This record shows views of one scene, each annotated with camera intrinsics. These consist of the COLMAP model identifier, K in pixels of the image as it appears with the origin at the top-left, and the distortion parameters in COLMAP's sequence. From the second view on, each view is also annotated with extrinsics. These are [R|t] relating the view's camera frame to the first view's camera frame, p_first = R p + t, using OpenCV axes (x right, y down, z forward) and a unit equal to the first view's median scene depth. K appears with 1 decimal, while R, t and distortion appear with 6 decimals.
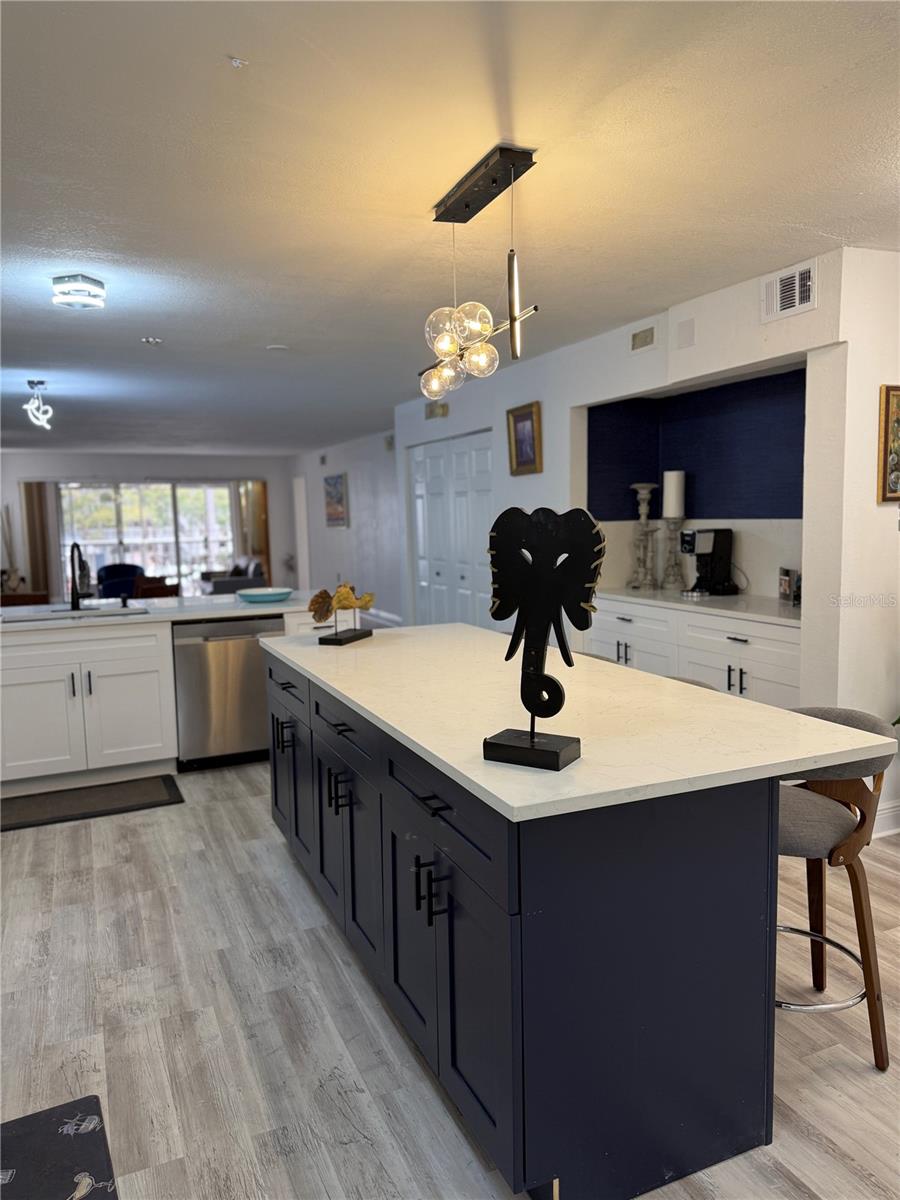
lens RADIAL K [[839.8, 0, 452.8], [0, 839.8, 603.8], [0, 0, 1]] dist [0.075467, -0.088457]
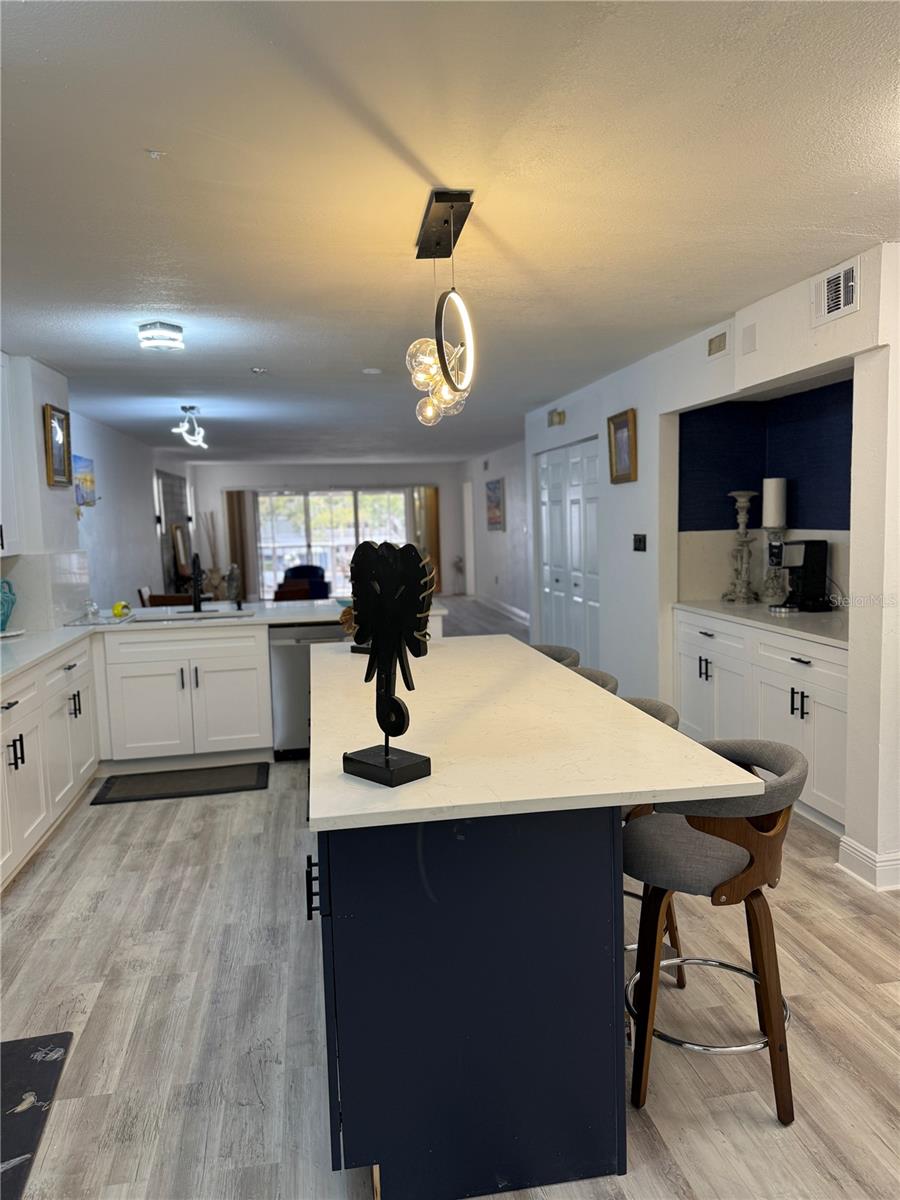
lens RADIAL K [[839.8, 0, 452.8], [0, 839.8, 606.2], [0, 0, 1]] dist [0.075467, -0.088457]
pose [[0.969544, 0.020720, -0.244039, 0.159789], [-0.019627, 0.999784, 0.006909, -0.014490], [0.244129, -0.001909, 0.969741, -0.007834]]
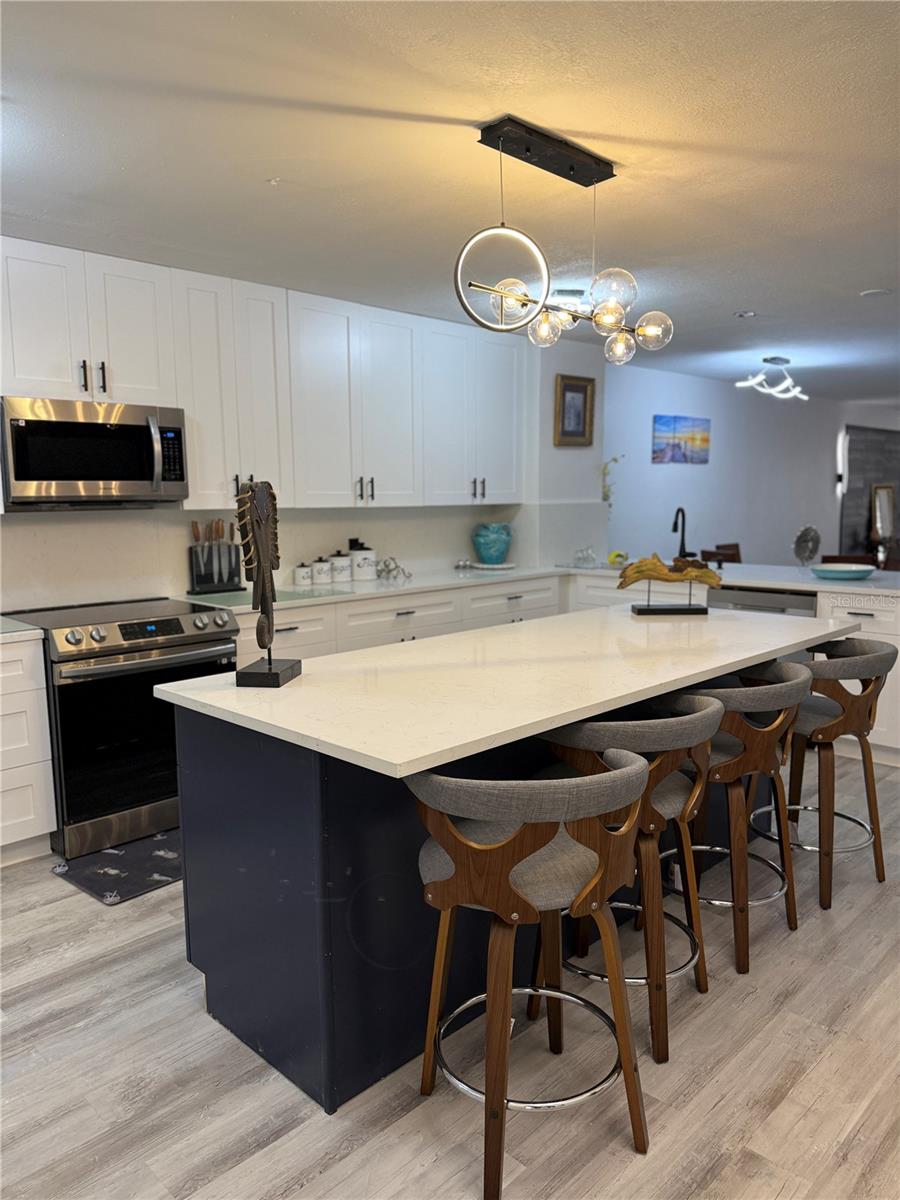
lens RADIAL K [[839.8, 0, 460.9], [0, 839.8, 609.4], [0, 0, 1]] dist [0.075467, -0.088457]
pose [[0.374206, 0.145306, -0.915891, 0.498736], [-0.101017, 0.988158, 0.115498, -0.036679], [0.921827, 0.049300, 0.384453, 0.283650]]
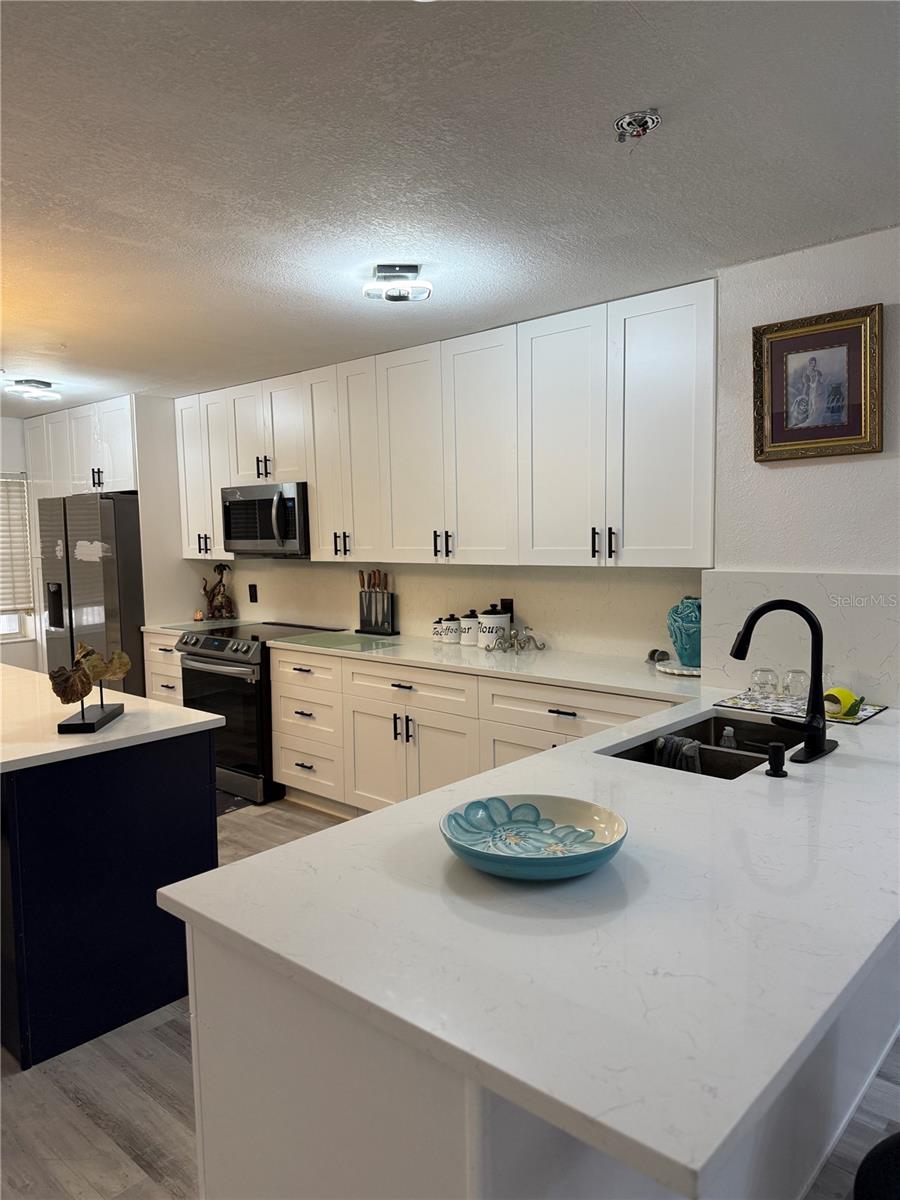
lens RADIAL K [[839.8, 0, 448.8], [0, 839.8, 607.9], [0, 0, 1]] dist [0.075467, -0.088457]
pose [[-0.912330, 0.071077, -0.403238, -0.083483], [-0.011131, 0.980149, 0.197951, -0.153853], [0.409303, 0.185085, -0.893428, 1.302227]]
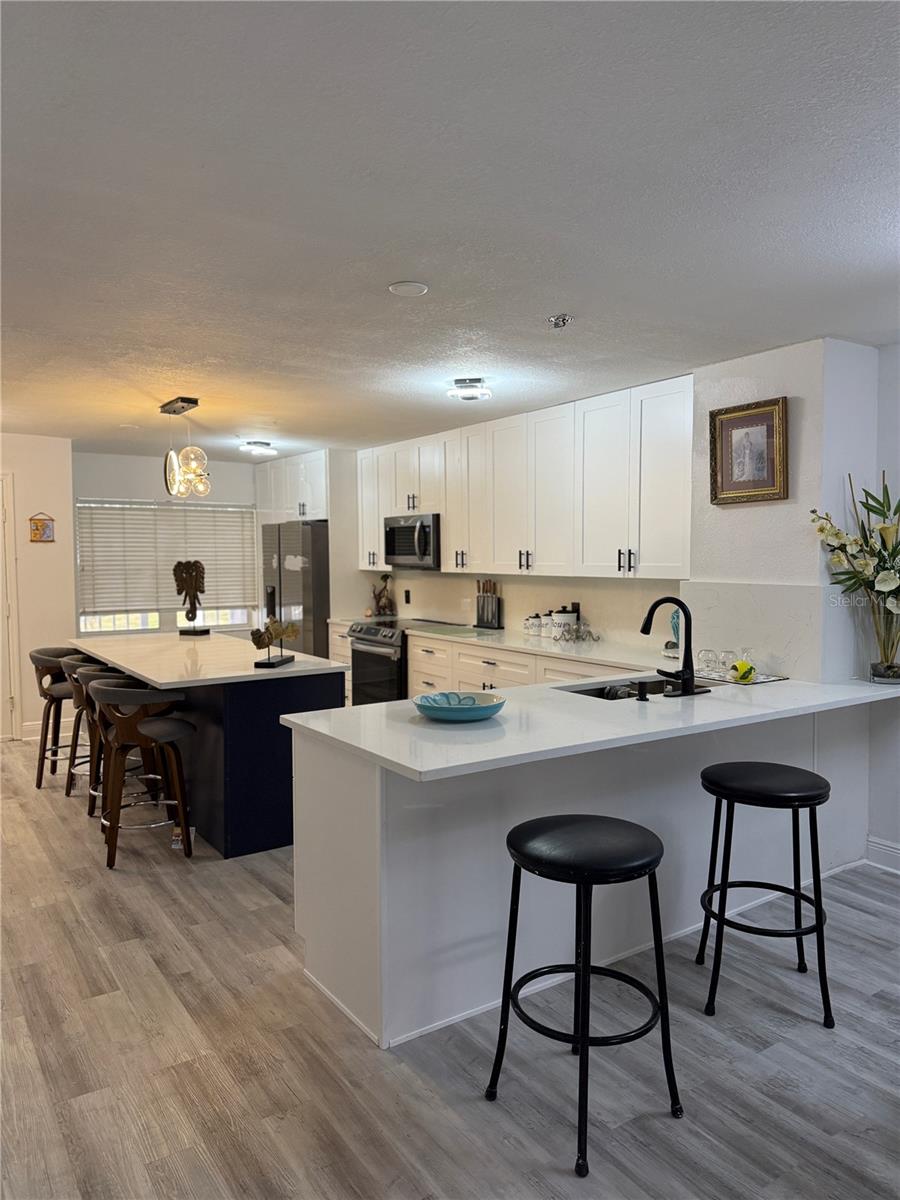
lens RADIAL K [[839.8, 0, 448.9], [0, 839.8, 605.9], [0, 0, 1]] dist [0.075467, -0.088457]
pose [[-0.985152, 0.037340, -0.167576, -0.126660], [0.007299, 0.984289, 0.176415, -0.190703], [0.171530, 0.172572, -0.969946, 1.633021]]
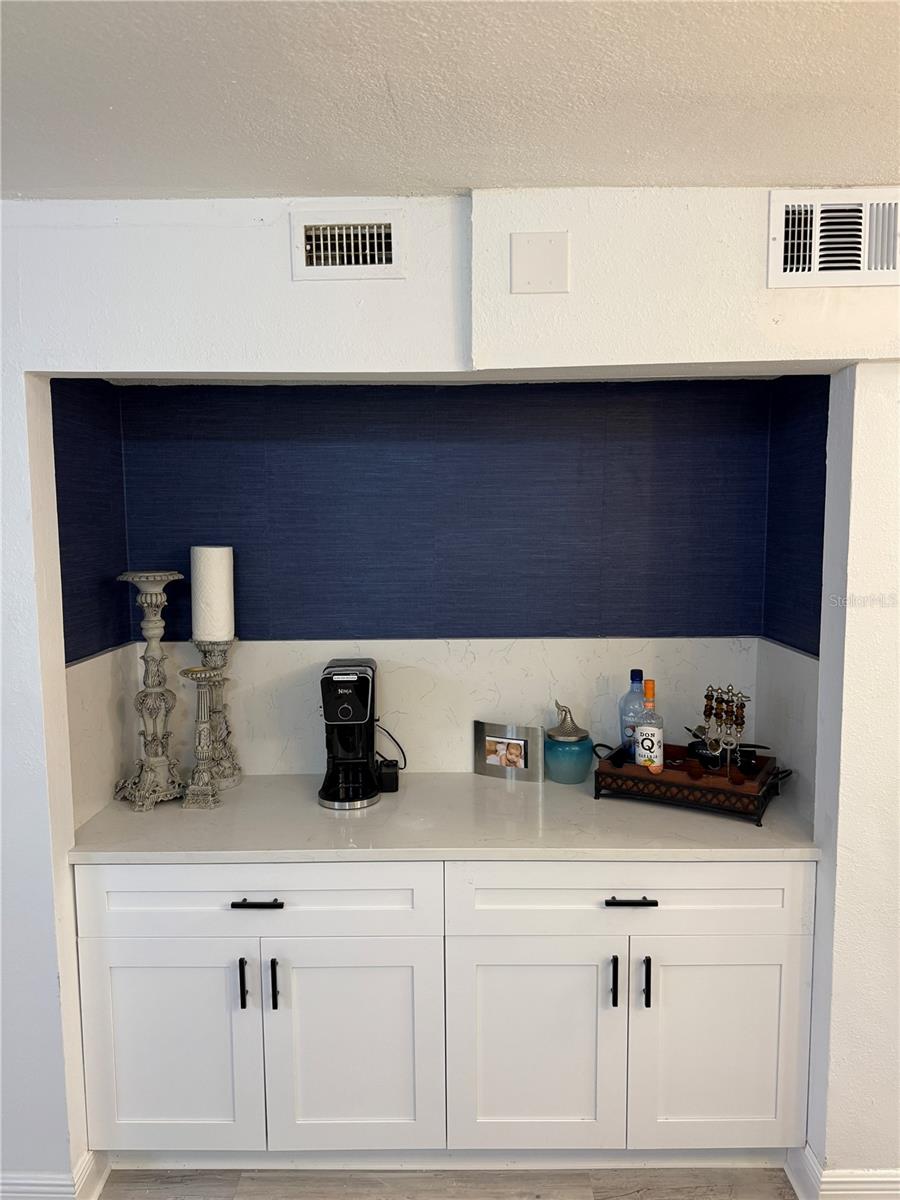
lens RADIAL K [[839.8, 0, 456.4], [0, 839.8, 599.0], [0, 0, 1]] dist [0.075467, -0.088457]
pose [[0.423278, -0.057341, 0.904183, -0.128176], [0.099350, 0.994914, 0.016586, -0.130768], [-0.900536, 0.082810, 0.426822, 0.725872]]
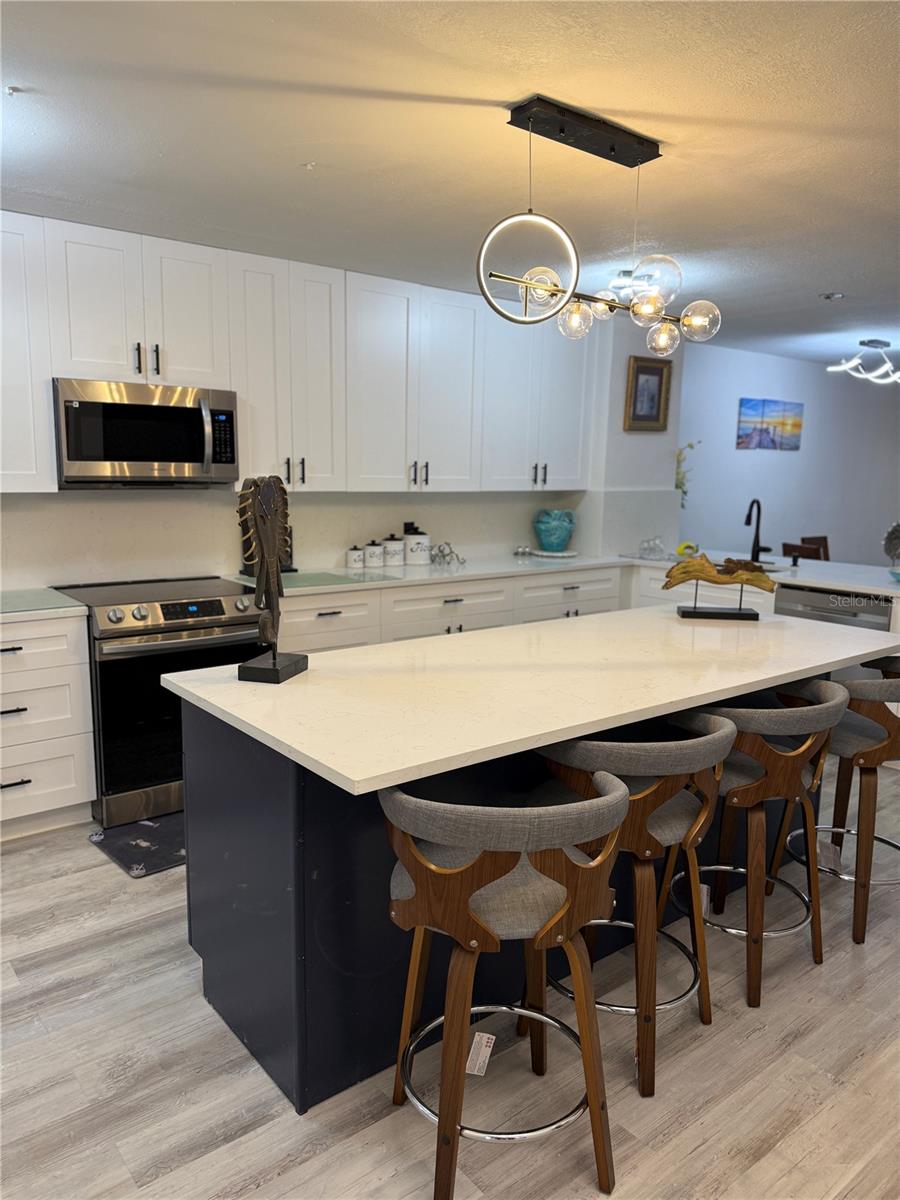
lens RADIAL K [[839.8, 0, 460.2], [0, 839.8, 606.5], [0, 0, 1]] dist [0.075467, -0.088457]
pose [[0.262742, 0.185328, -0.946900, 0.499192], [-0.128881, 0.979327, 0.155913, -0.056423], [0.956220, 0.081073, 0.281196, 0.332026]]
